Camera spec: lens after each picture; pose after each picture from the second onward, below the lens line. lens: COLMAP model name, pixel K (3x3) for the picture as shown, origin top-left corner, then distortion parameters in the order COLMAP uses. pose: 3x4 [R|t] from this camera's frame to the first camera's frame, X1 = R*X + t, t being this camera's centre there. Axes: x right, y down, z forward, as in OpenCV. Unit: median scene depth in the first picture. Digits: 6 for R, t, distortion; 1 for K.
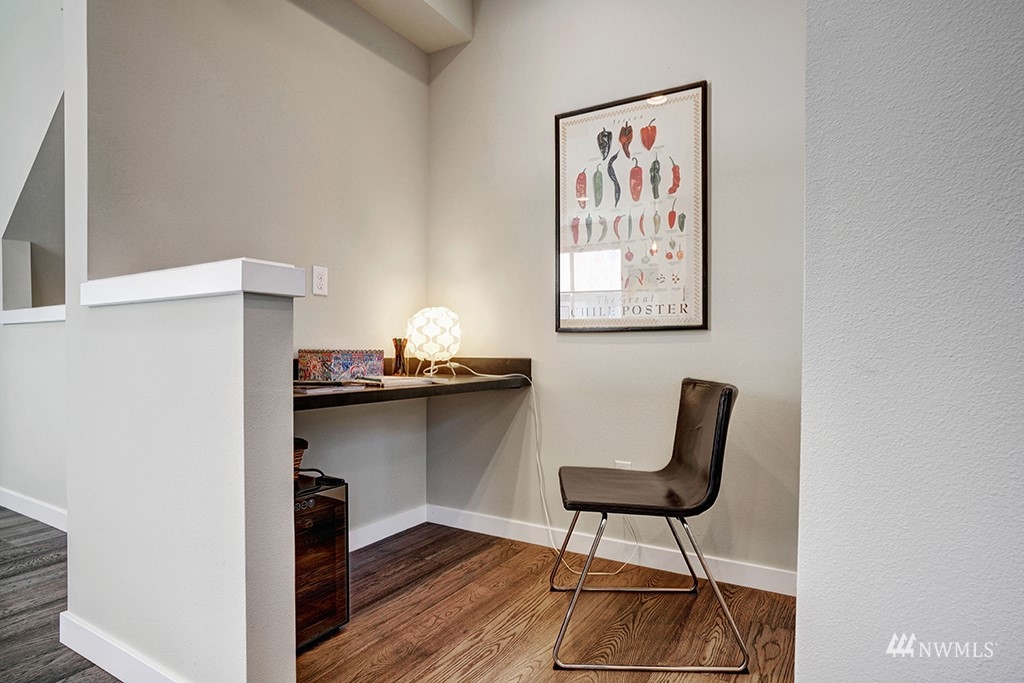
lens RADIAL K [[565.9, 0, 512.0], [0, 565.9, 341.5], [0, 0, 1]] dist [-0.020571, 0.000137]
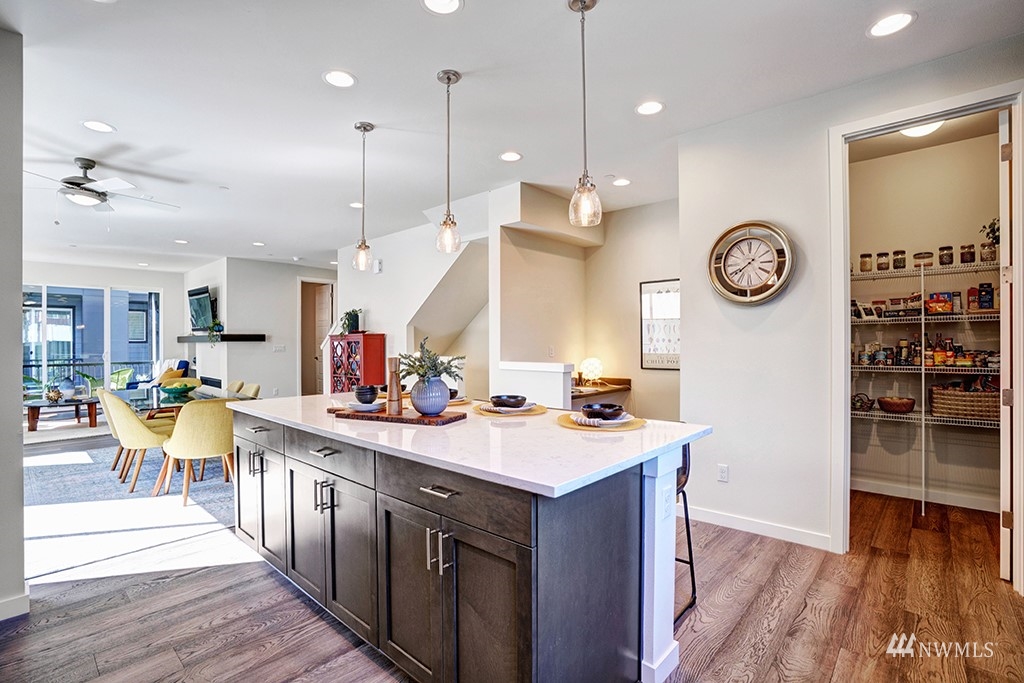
lens RADIAL K [[488.6, 0, 512.0], [0, 488.6, 341.5], [0, 0, 1]] dist [-0.018317, 0.000669]
pose [[0.984527, -0.011100, -0.174879, -0.104181], [0.012922, 0.999873, 0.009285, -0.161405], [0.174754, -0.011401, 0.984546, -1.213180]]
